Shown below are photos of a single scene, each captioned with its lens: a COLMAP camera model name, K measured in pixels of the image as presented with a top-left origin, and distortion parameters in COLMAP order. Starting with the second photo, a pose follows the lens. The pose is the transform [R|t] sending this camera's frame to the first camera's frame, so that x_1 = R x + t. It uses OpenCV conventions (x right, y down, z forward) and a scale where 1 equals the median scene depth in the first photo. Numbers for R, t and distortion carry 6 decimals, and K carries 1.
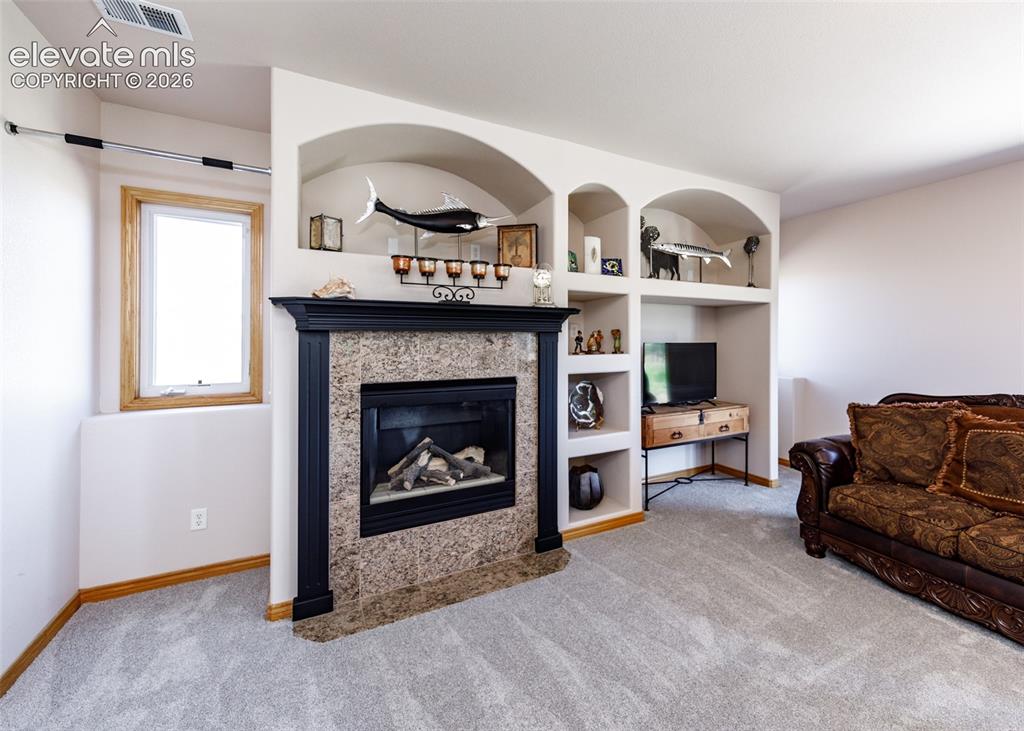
lens RADIAL K [[447.1, 0, 546.3], [0, 447.1, 337.1], [0, 0, 1]] dist [0.007395, 0.000242]
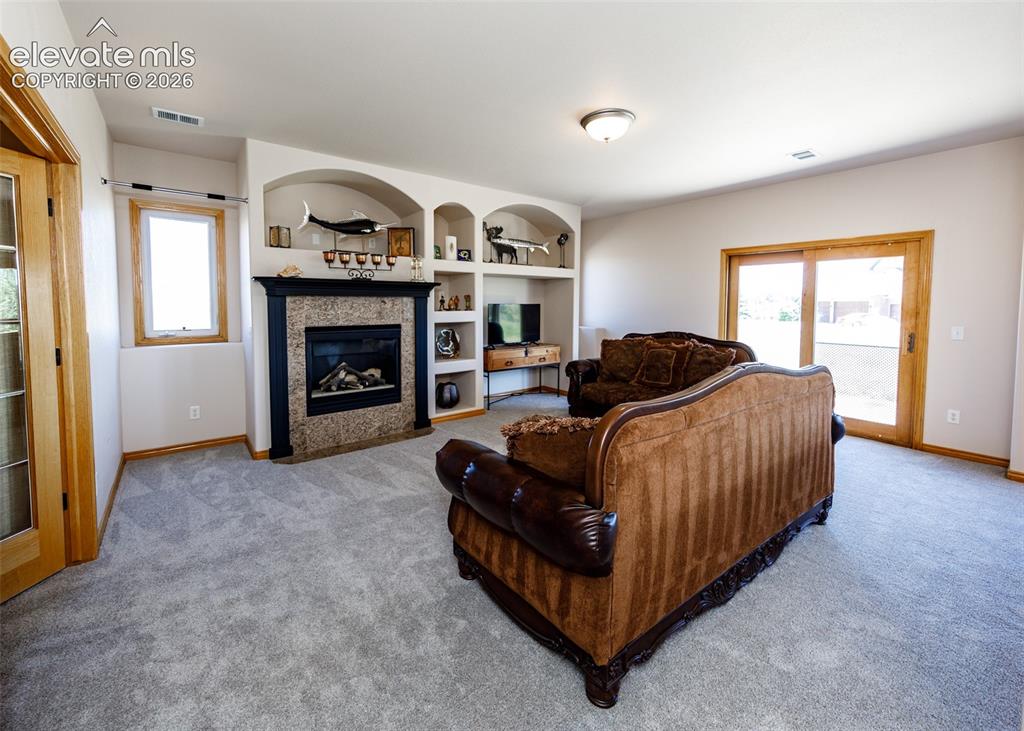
lens RADIAL K [[447.1, 0, 531.2], [0, 447.1, 326.3], [0, 0, 1]] dist [0.007395, 0.000242]
pose [[0.978544, -0.005578, 0.205963, 0.062470], [-0.007136, 0.998116, 0.060932, -0.006552], [-0.205915, -0.061095, 0.976661, -0.699659]]
